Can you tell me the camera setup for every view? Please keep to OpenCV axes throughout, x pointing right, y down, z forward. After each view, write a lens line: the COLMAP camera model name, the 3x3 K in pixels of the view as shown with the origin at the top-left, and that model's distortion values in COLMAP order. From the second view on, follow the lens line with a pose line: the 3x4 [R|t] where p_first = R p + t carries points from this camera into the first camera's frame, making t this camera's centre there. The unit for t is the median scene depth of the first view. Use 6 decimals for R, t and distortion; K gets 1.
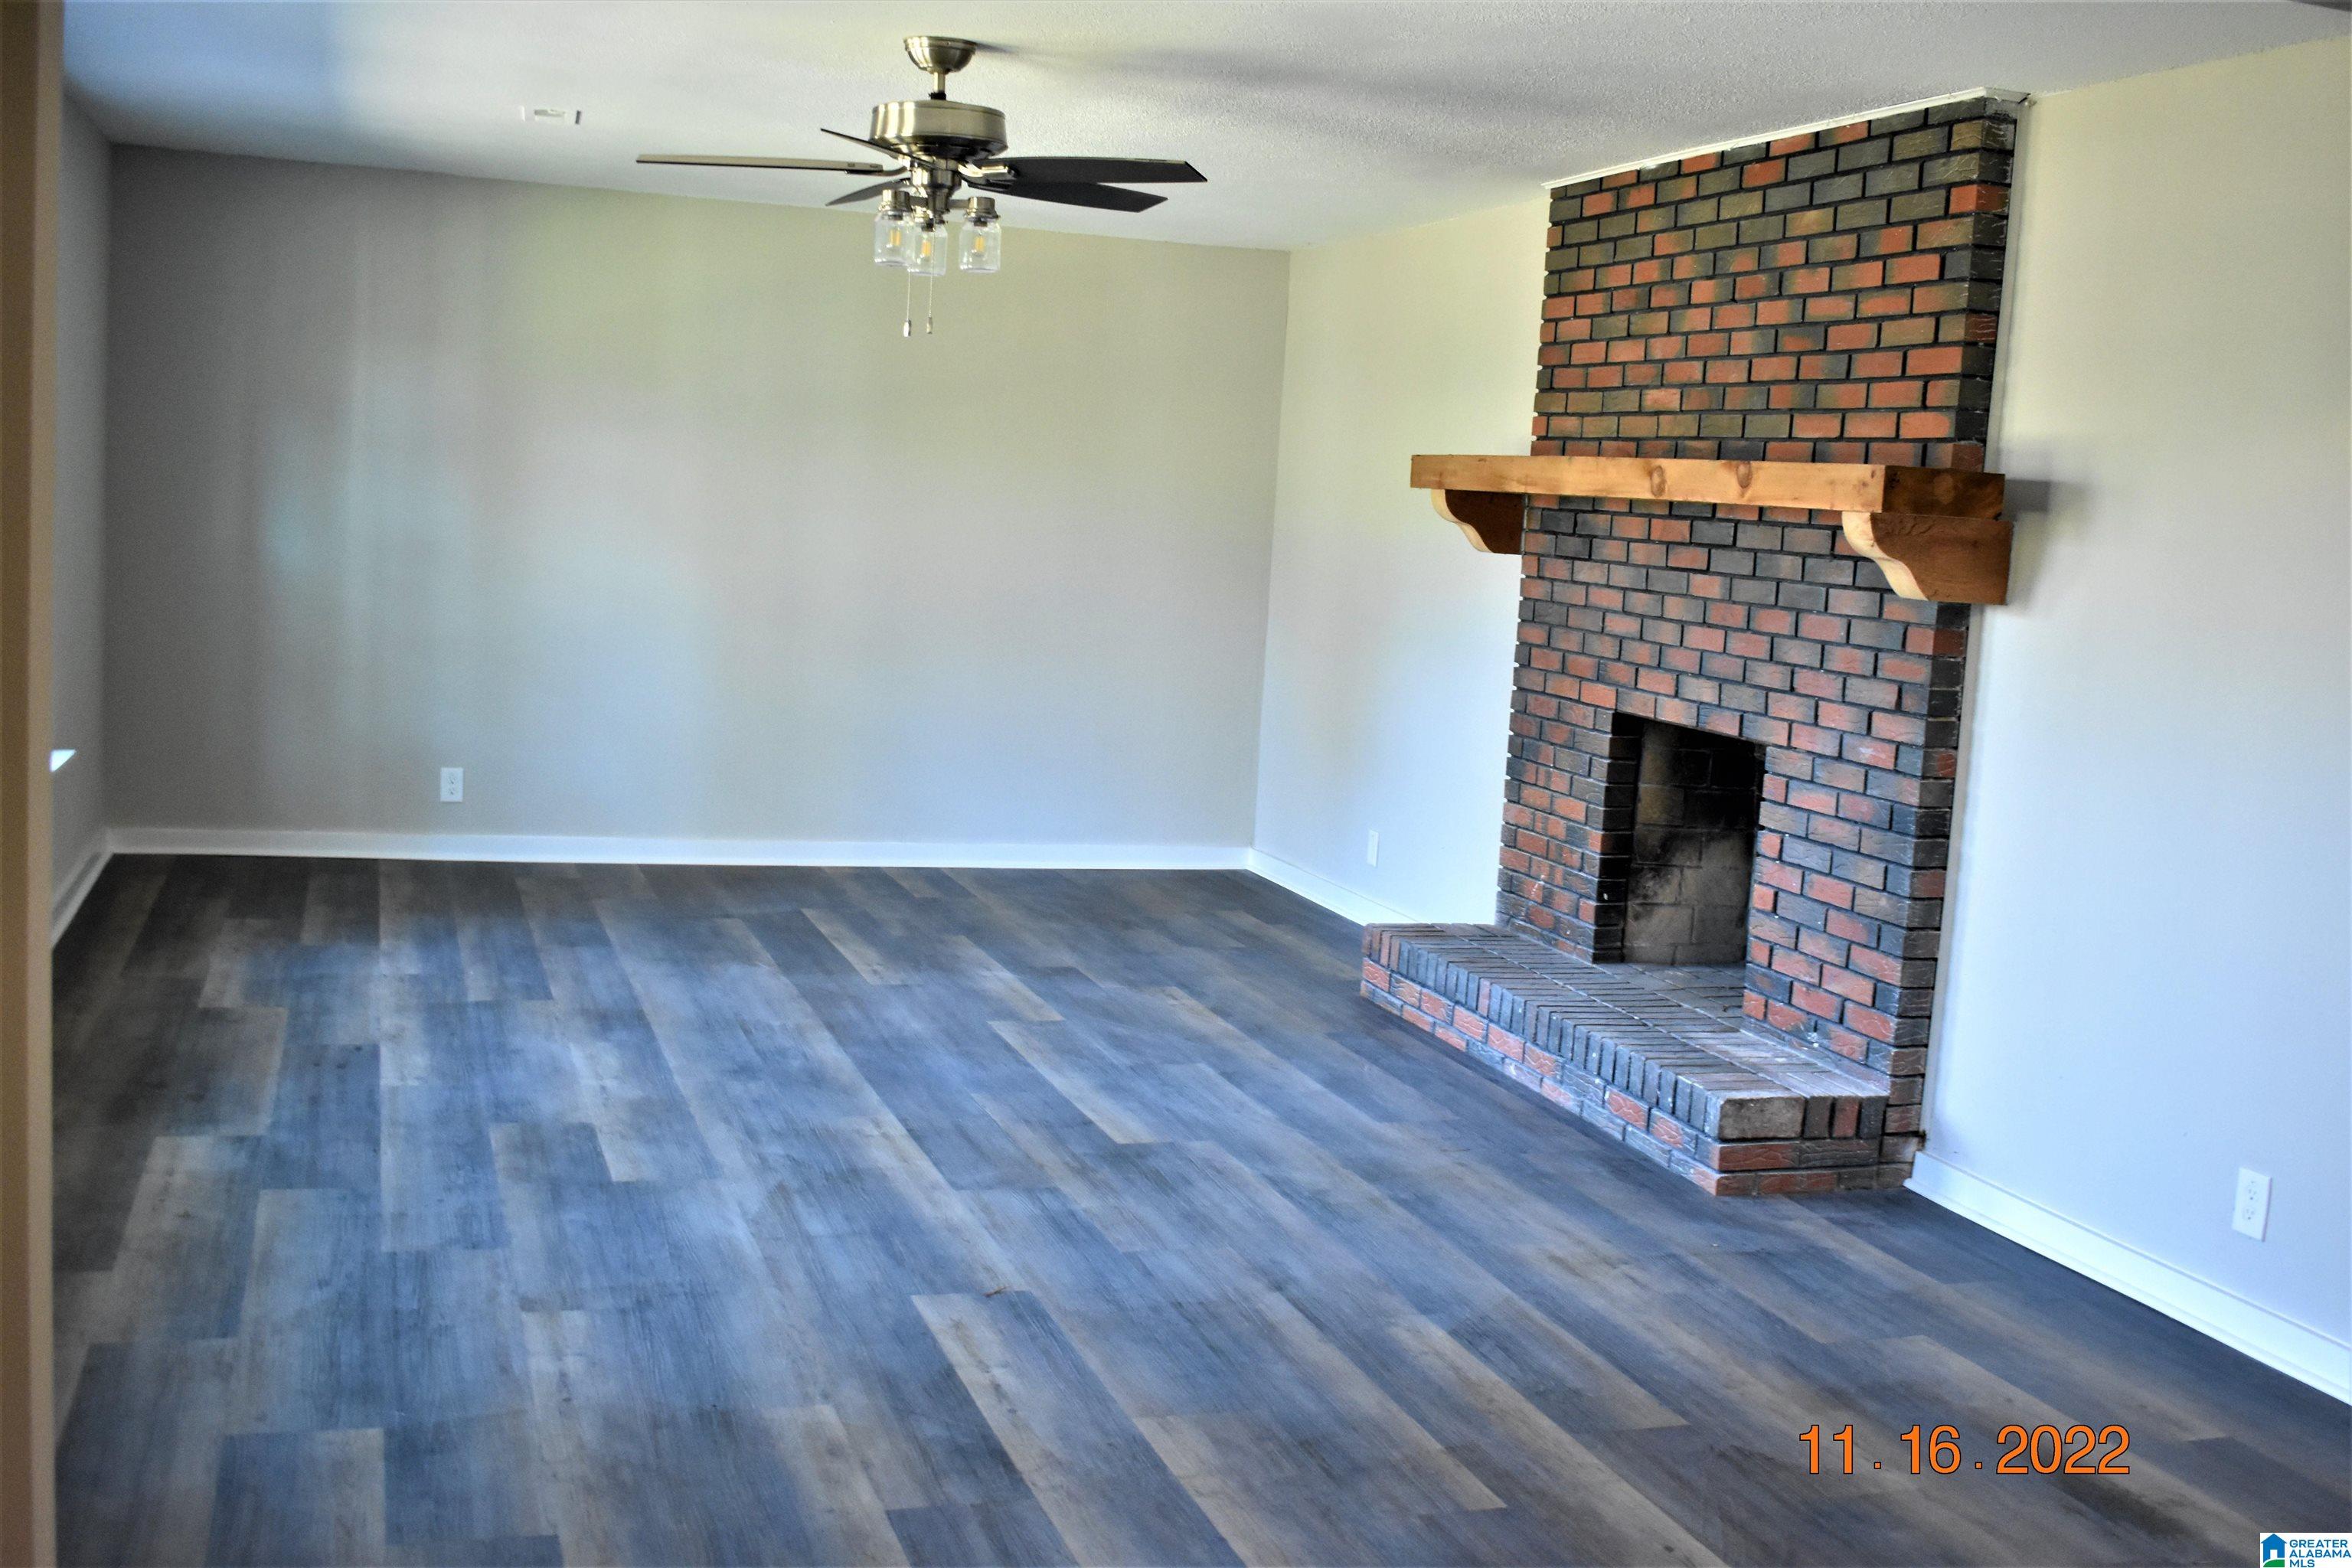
lens RADIAL K [[2453.9, 0, 1175.4], [0, 2453.9, 783.5], [0, 0, 1]] dist [-0.026209, 0.000000]
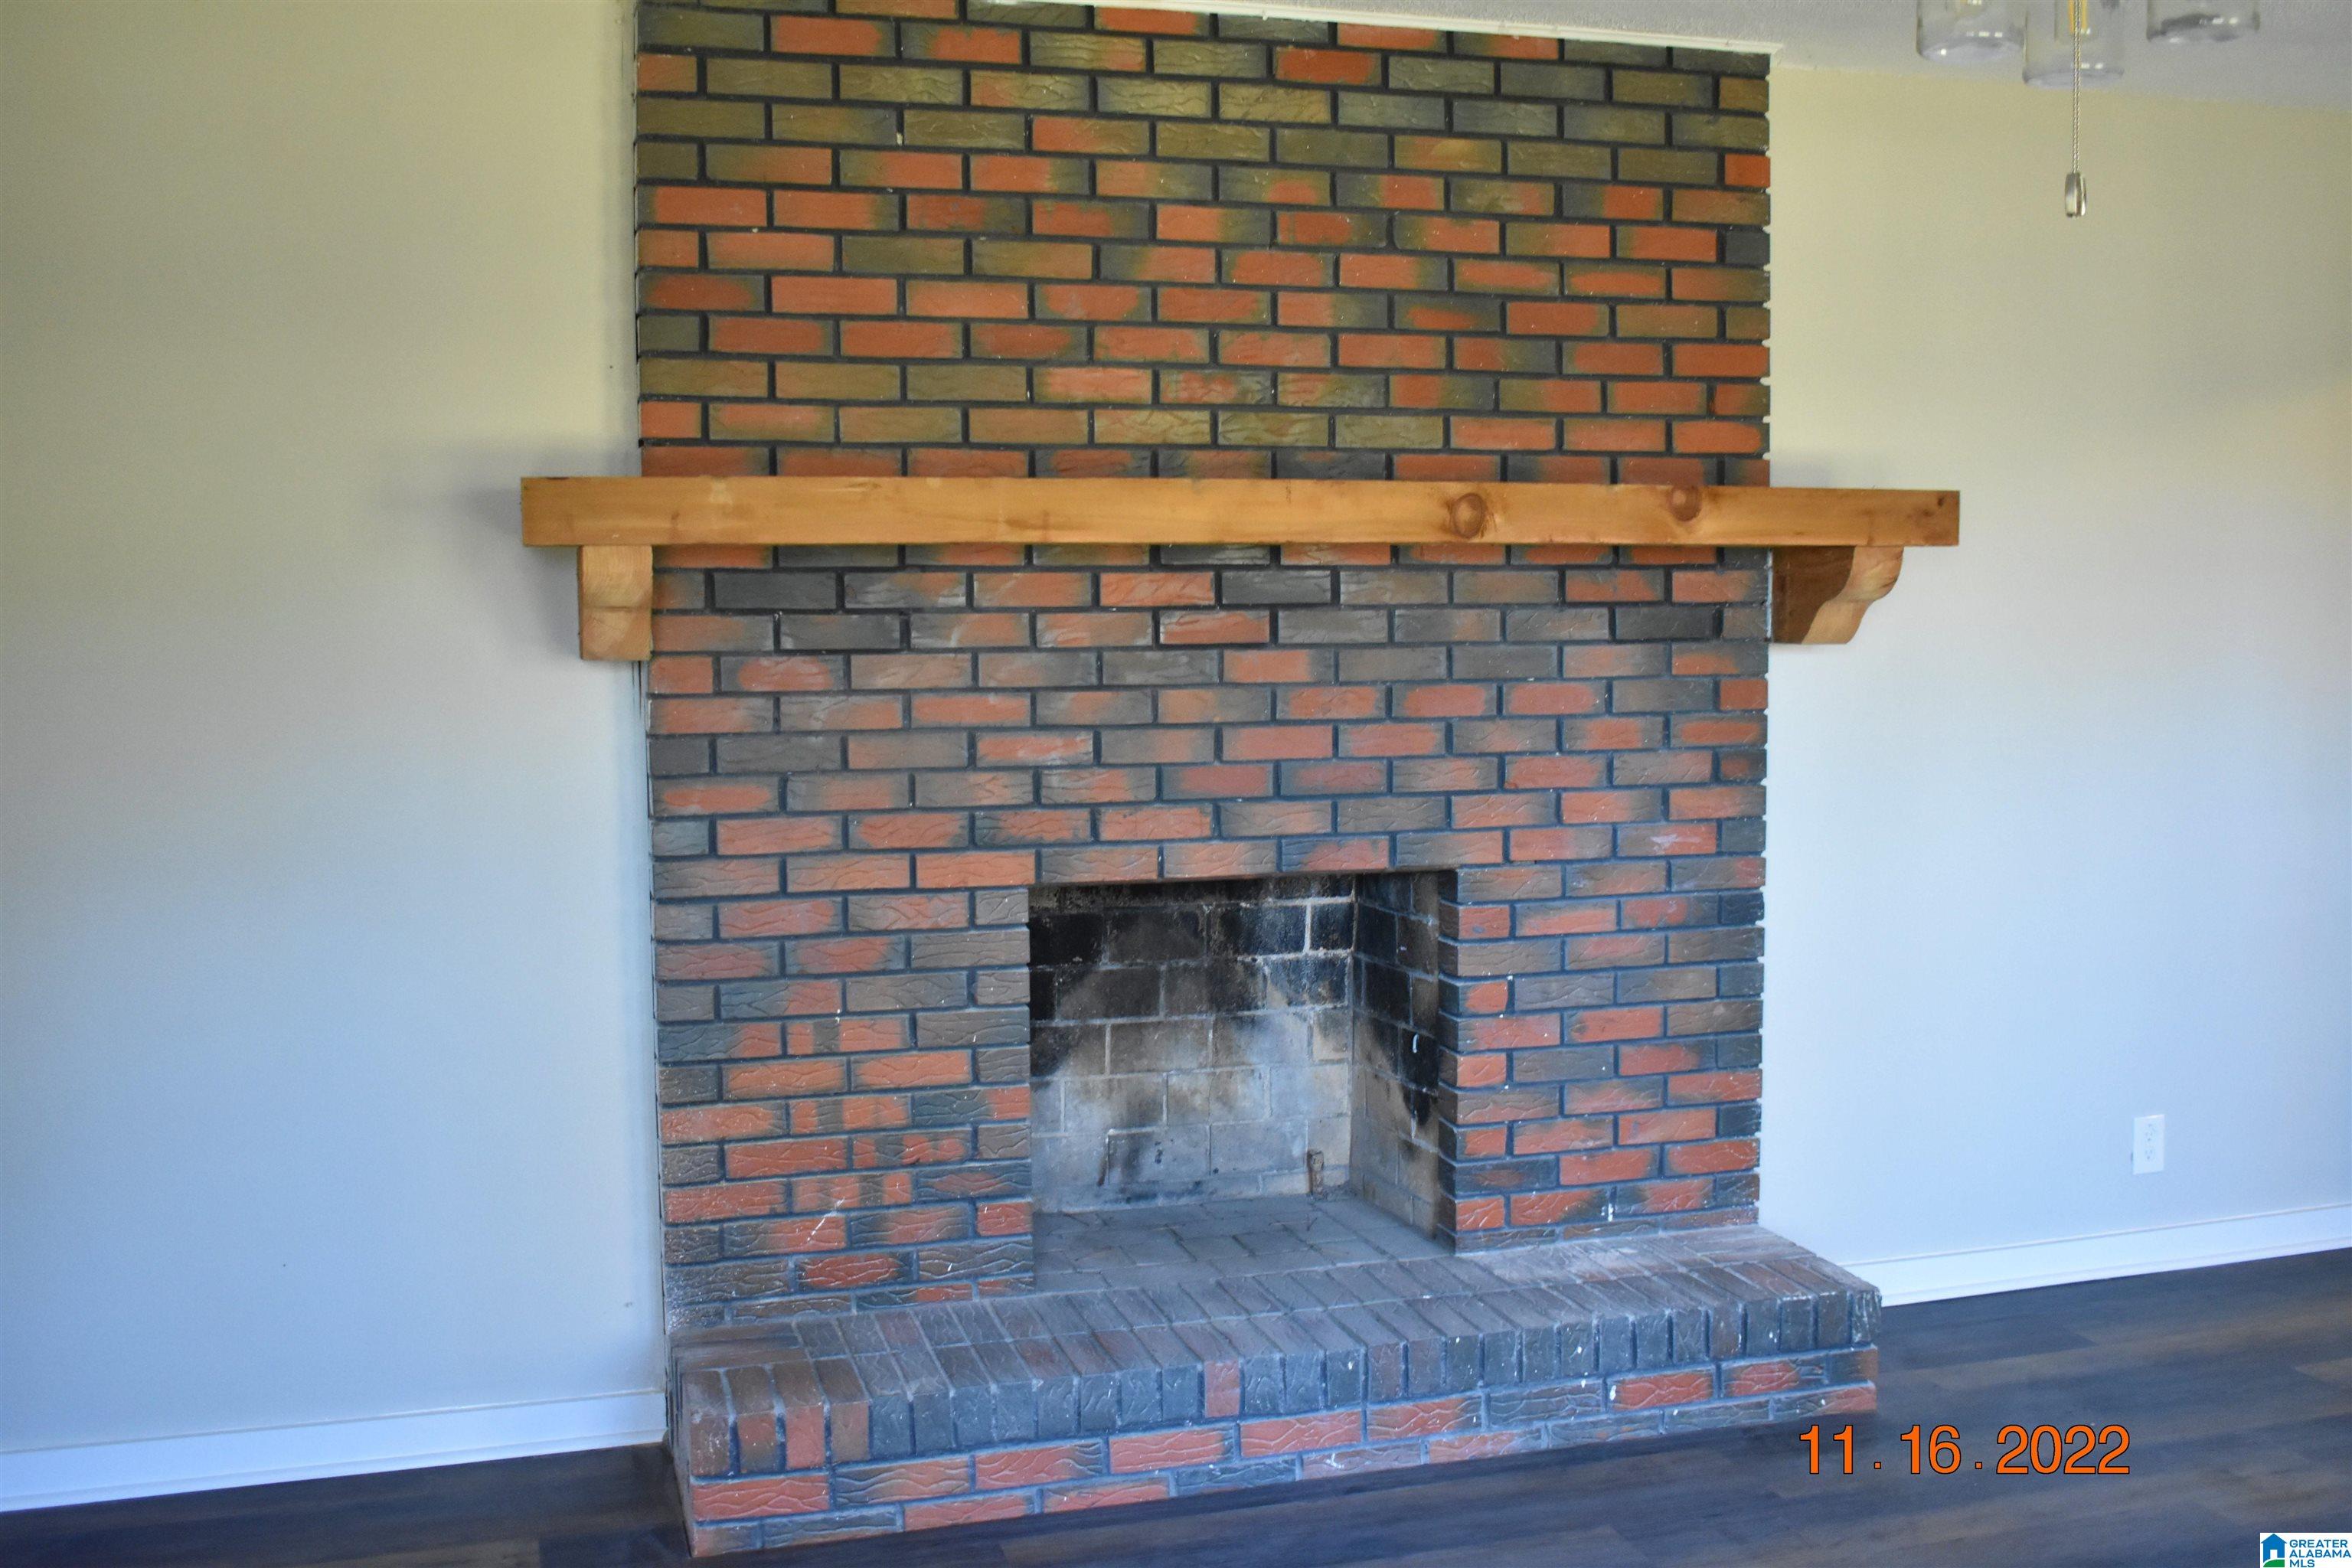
lens RADIAL K [[2368.2, 0, 1175.6], [0, 2368.2, 781.7], [0, 0, 1]] dist [-0.068008, 0.000000]
pose [[0.013107, -0.153267, 0.988098, -0.458673], [0.124911, 0.980693, 0.150461, -0.159390], [-0.992081, 0.121452, 0.031999, 1.066013]]
